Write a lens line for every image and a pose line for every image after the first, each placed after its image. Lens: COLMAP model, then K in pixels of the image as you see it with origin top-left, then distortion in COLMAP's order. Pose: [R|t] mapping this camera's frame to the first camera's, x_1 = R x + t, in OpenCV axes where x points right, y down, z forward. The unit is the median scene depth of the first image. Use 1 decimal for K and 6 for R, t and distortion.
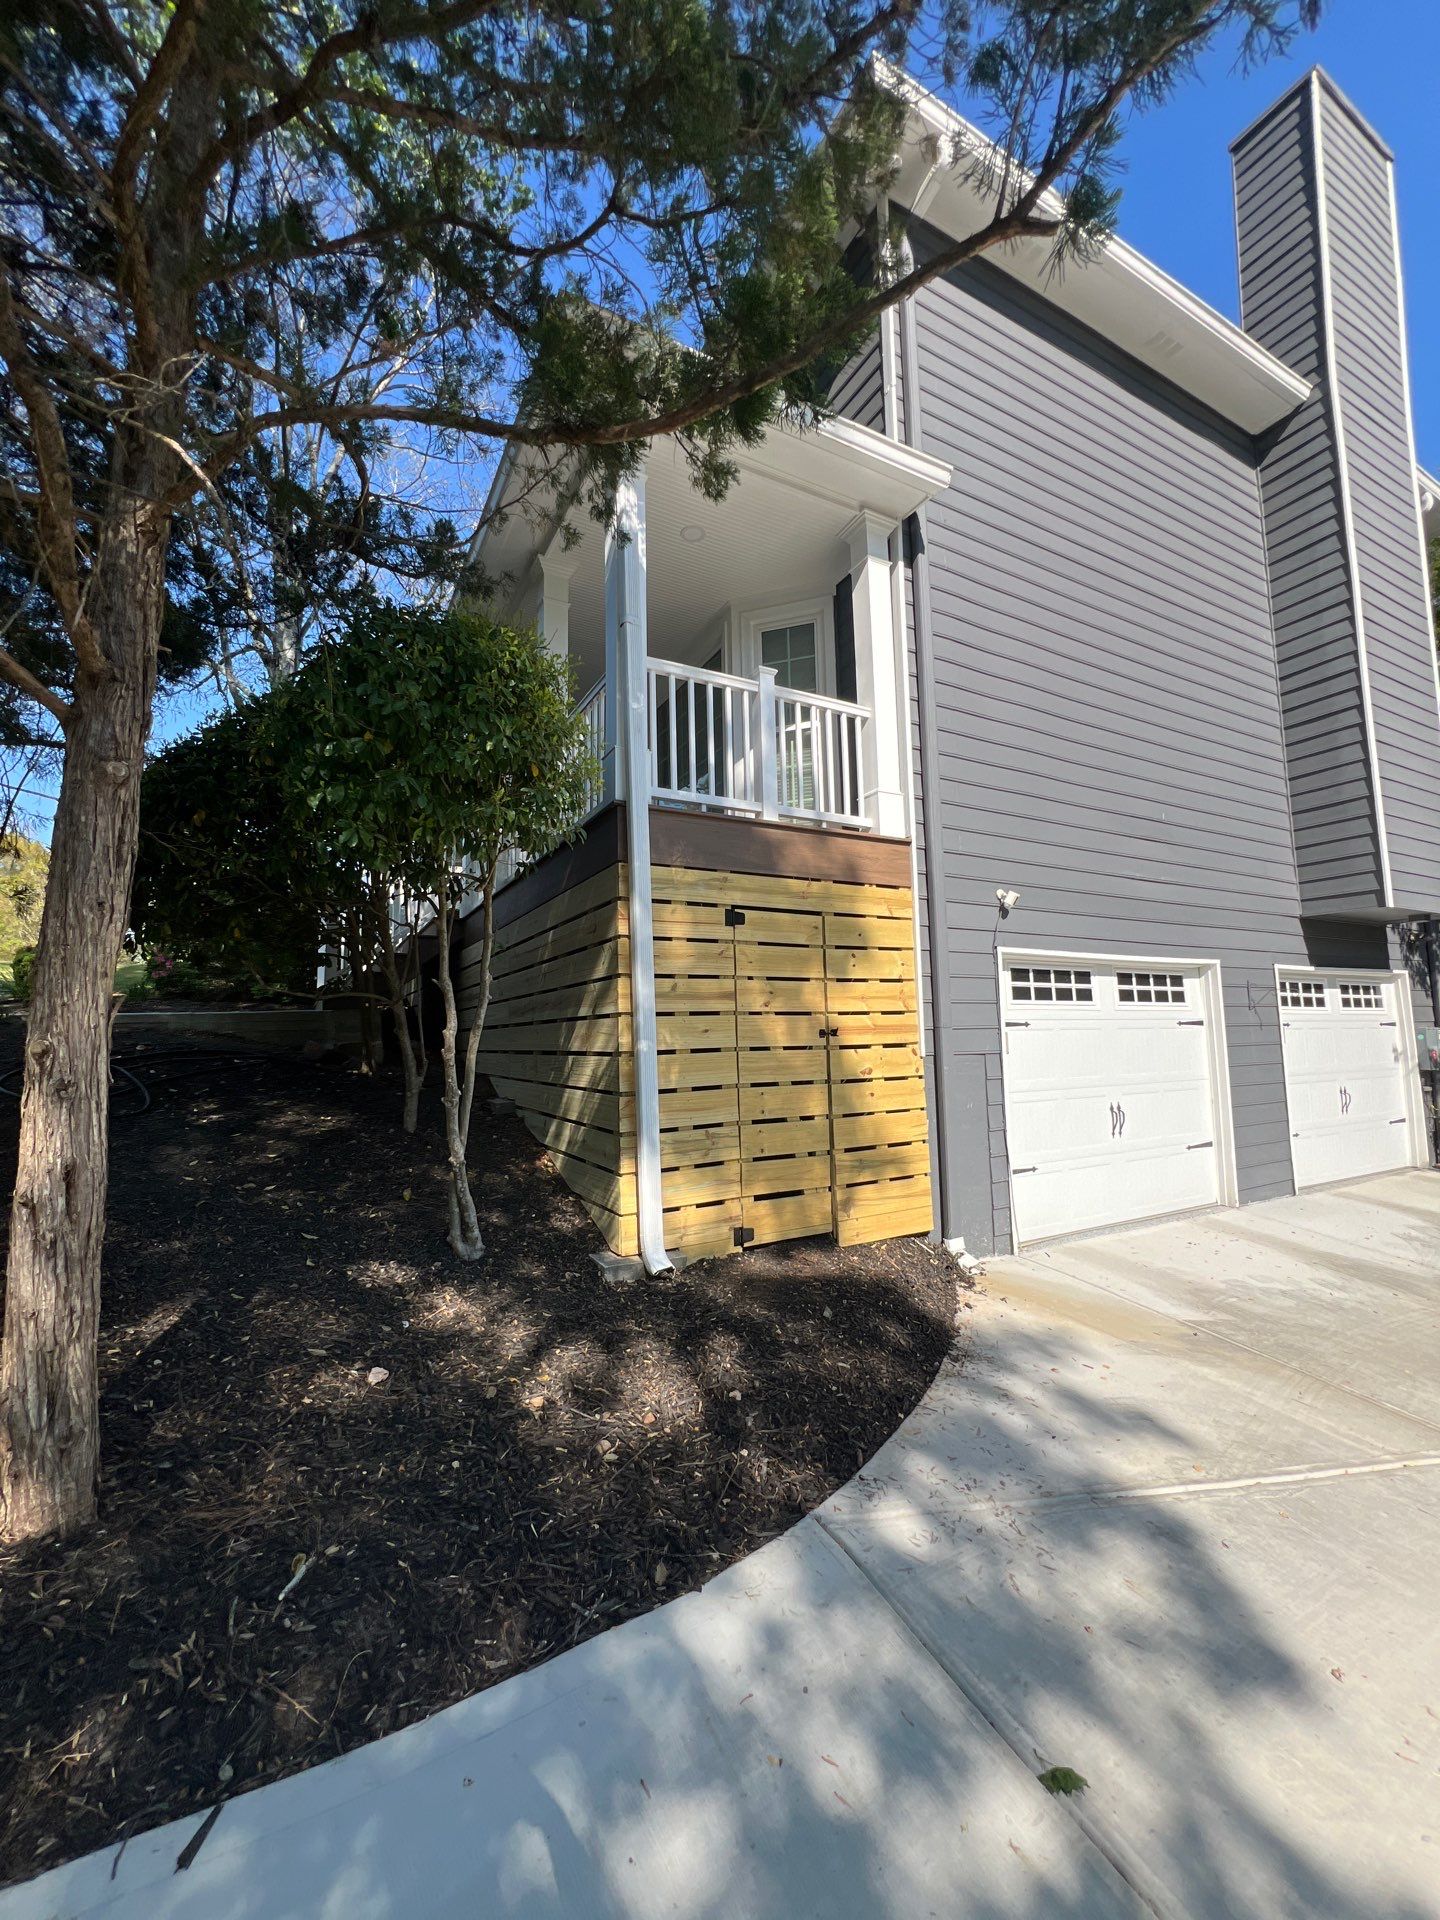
lens RADIAL K [[765.6, 0, 712.3], [0, 765.6, 956.4], [0, 0, 1]] dist [-0.001525, 0.000162]
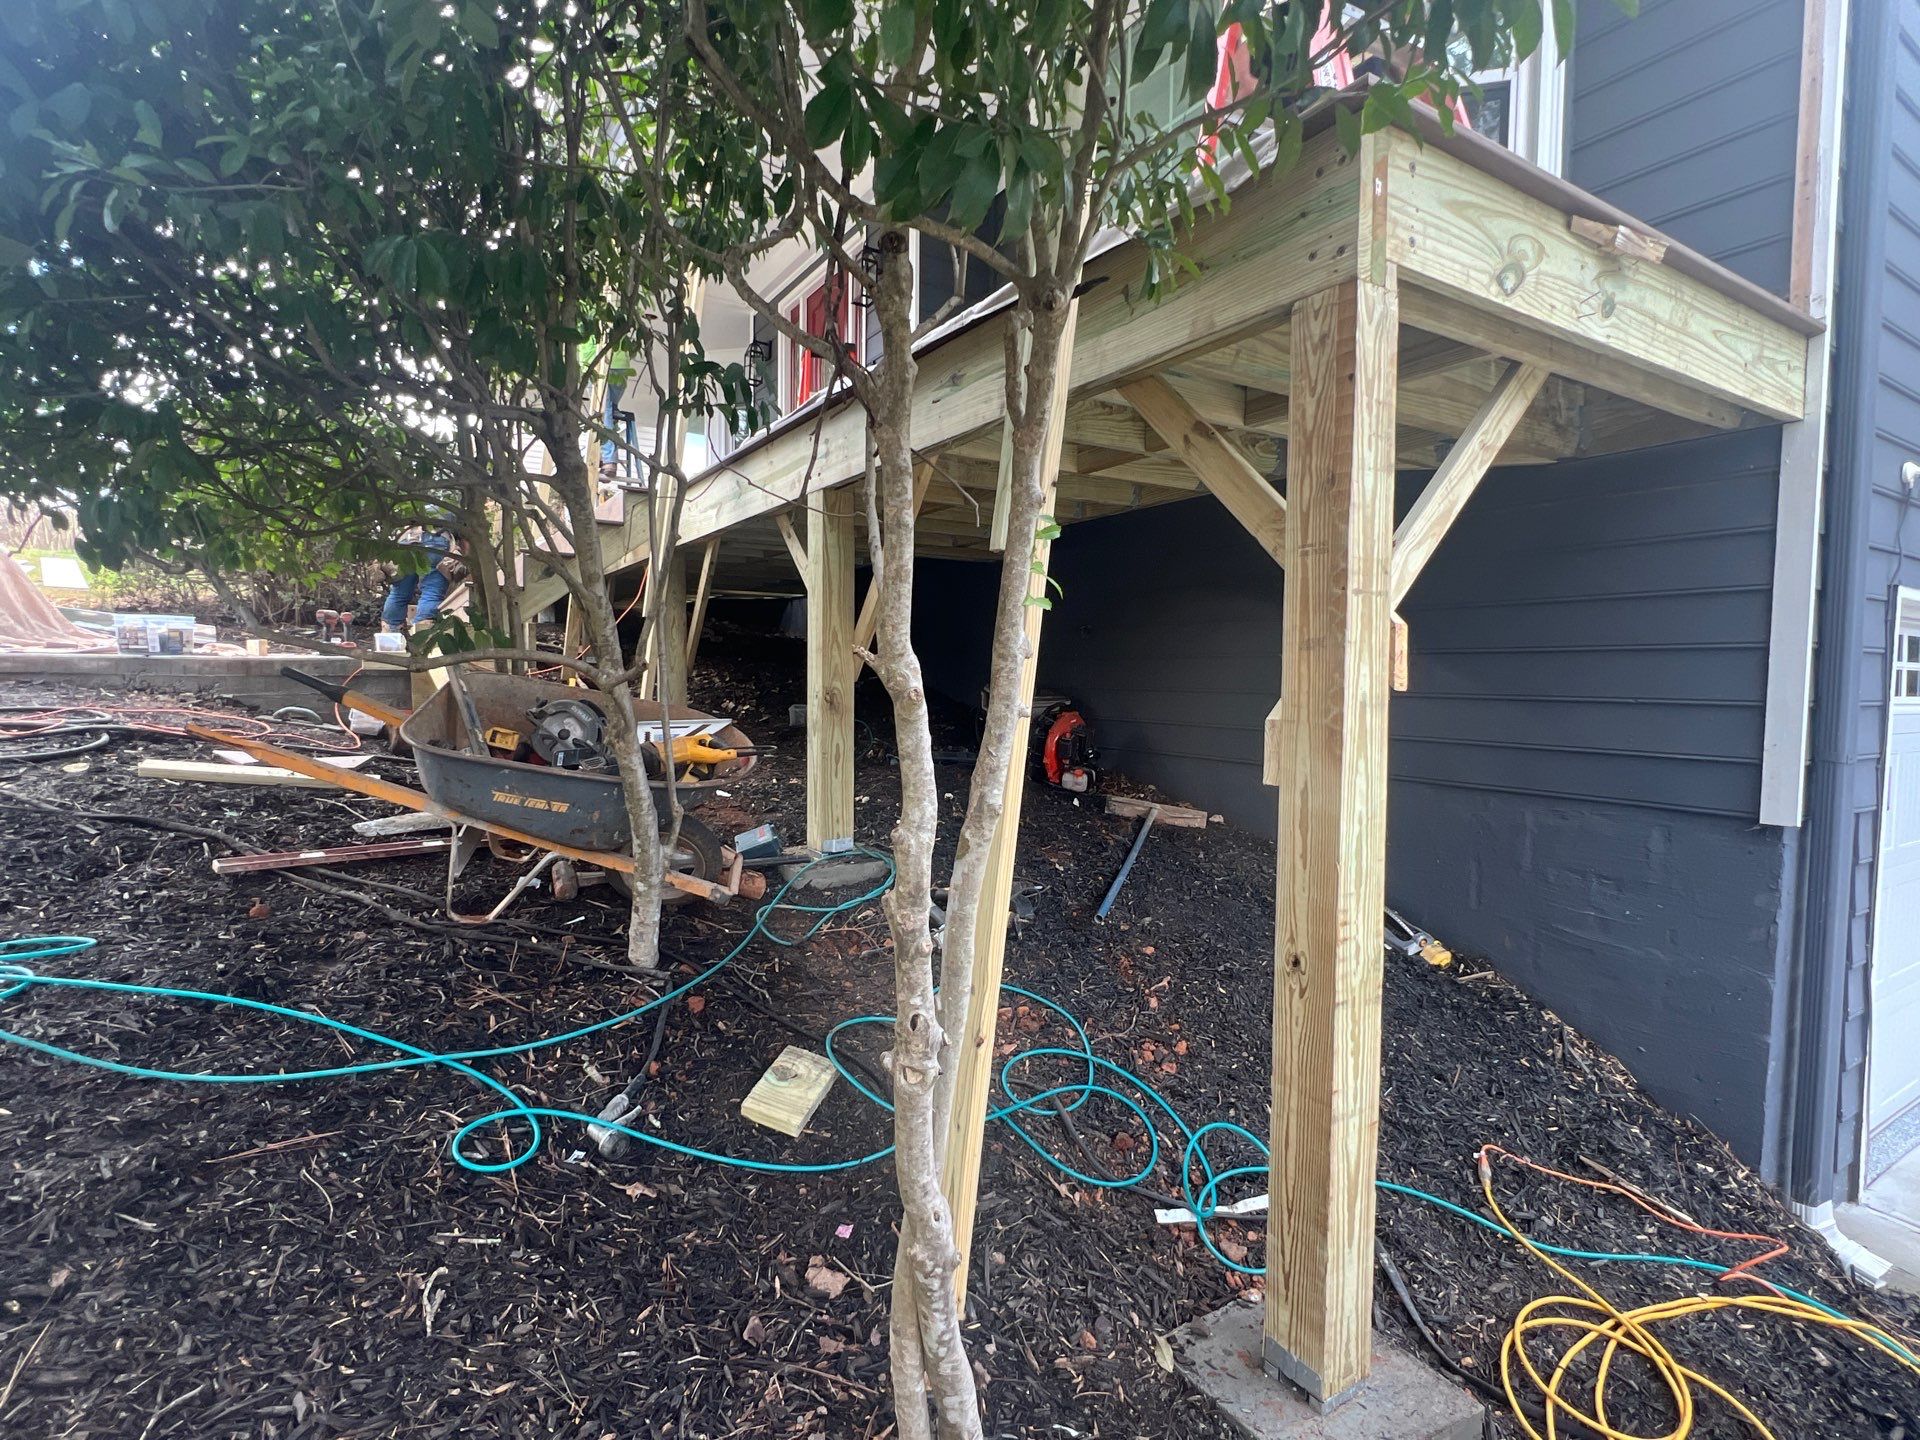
lens RADIAL K [[951.4, 0, 963.4], [0, 951.4, 723.4], [0, 0, 1]] dist [-0.004373, 0.002534]
pose [[0.997428, 0.026543, 0.066585, -0.244841], [-0.036458, 0.987641, 0.152434, 0.002086], [-0.061716, -0.154470, 0.986068, 0.461391]]
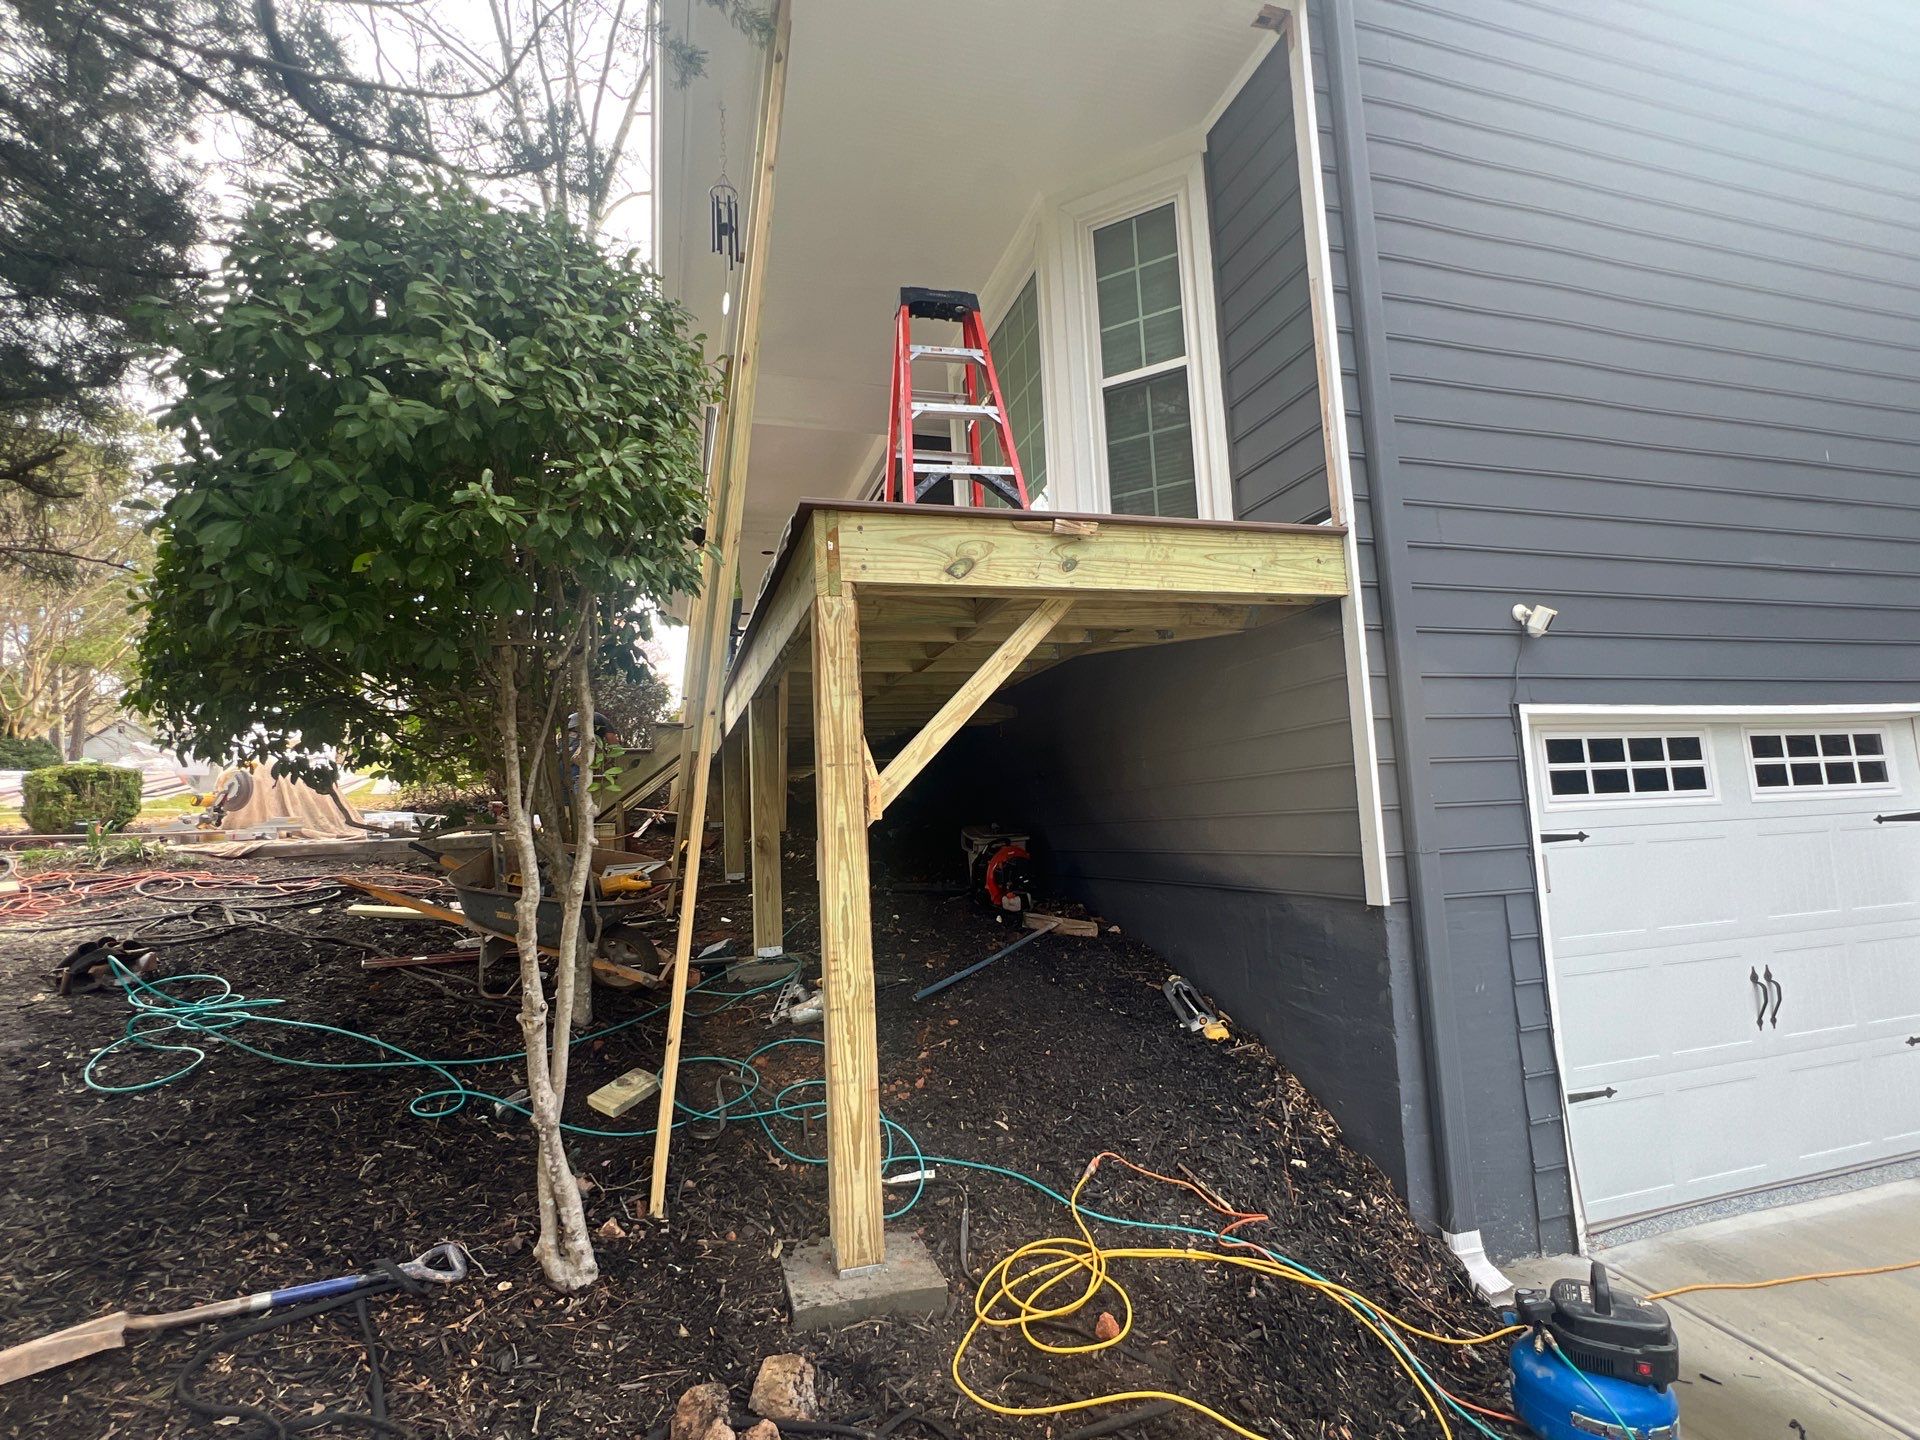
lens RADIAL K [[951.4, 0, 960.2], [0, 951.4, 720.8], [0, 0, 1]] dist [-0.004373, 0.002534]
pose [[0.981572, -0.048357, -0.184872, 0.096585], [0.047955, 0.998827, -0.006647, -0.017043], [0.184976, -0.002341, 0.982740, 0.231647]]
